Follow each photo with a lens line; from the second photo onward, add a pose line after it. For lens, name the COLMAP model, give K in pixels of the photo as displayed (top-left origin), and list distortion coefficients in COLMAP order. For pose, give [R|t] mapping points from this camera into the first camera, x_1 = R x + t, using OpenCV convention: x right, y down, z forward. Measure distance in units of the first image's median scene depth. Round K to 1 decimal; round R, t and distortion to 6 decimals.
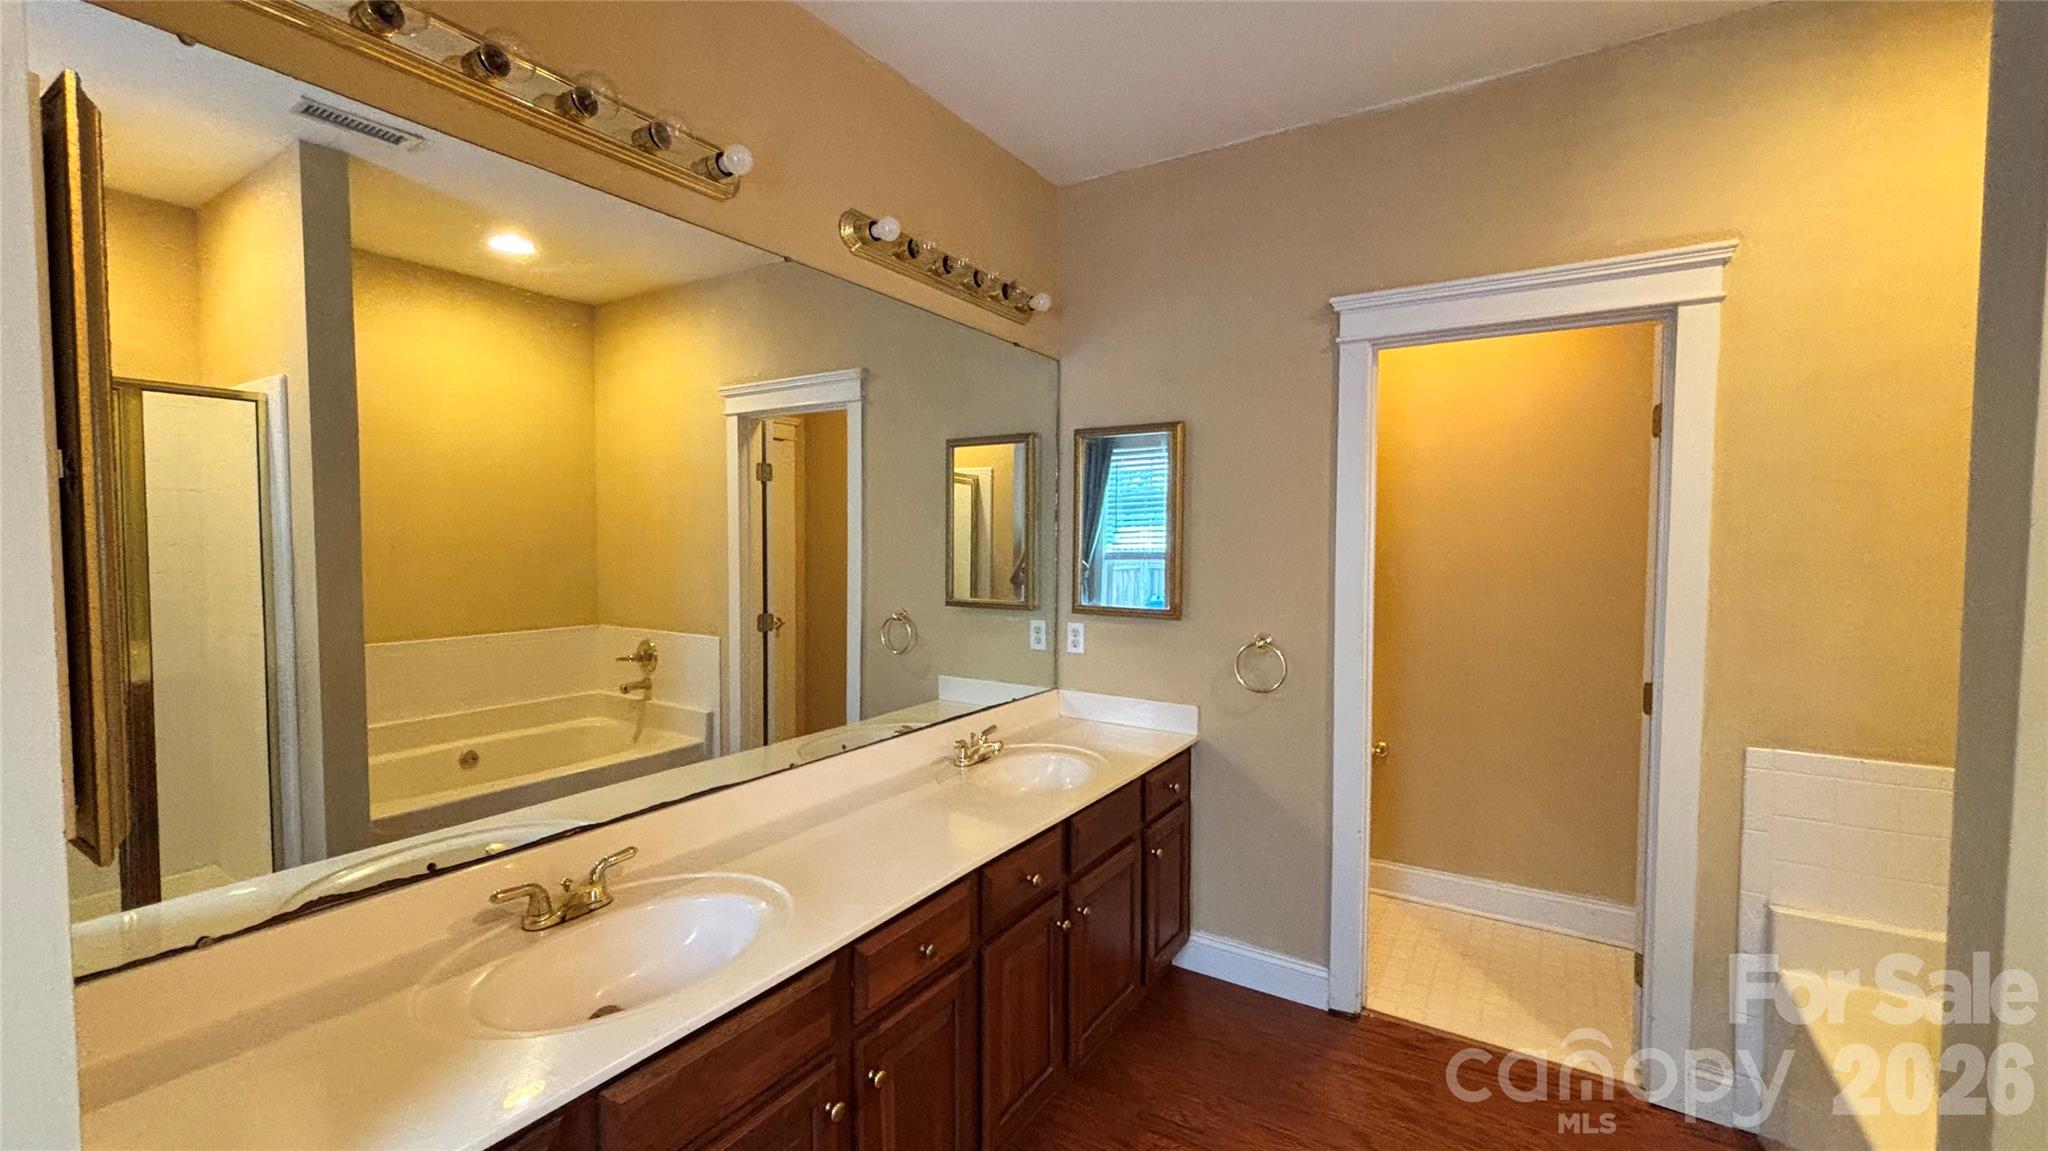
lens RADIAL K [[820.7, 0, 1025.0], [0, 820.7, 575.3], [0, 0, 1]] dist [0.005798, -0.000862]
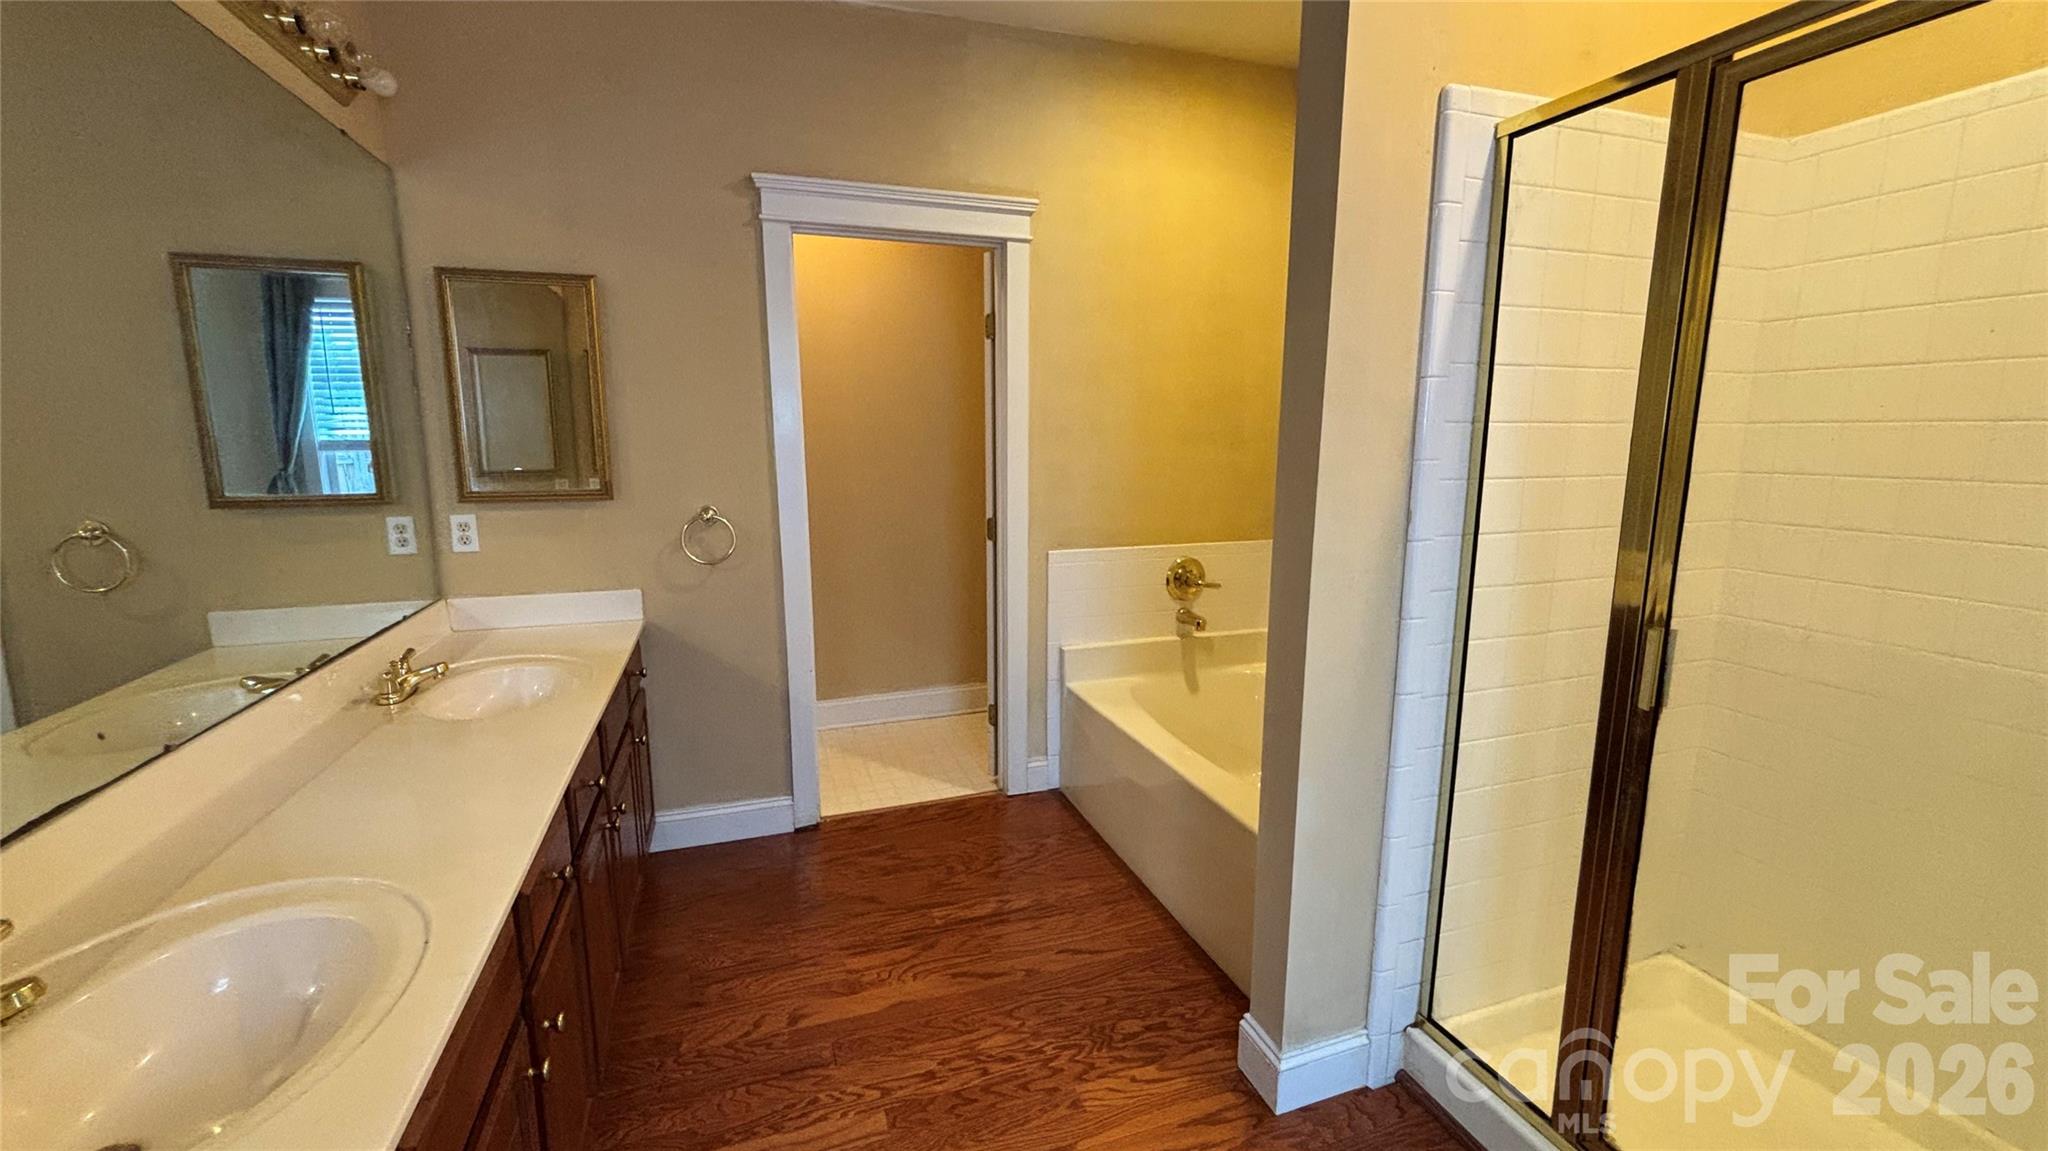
lens RADIAL K [[820.7, 0, 1025.1], [0, 820.7, 573.1], [0, 0, 1]] dist [0.005798, -0.000862]
pose [[0.632263, -0.137675, 0.762423, -0.244041], [0.037657, 0.988382, 0.147249, 0.017776], [-0.773838, -0.064389, 0.630102, 0.053070]]
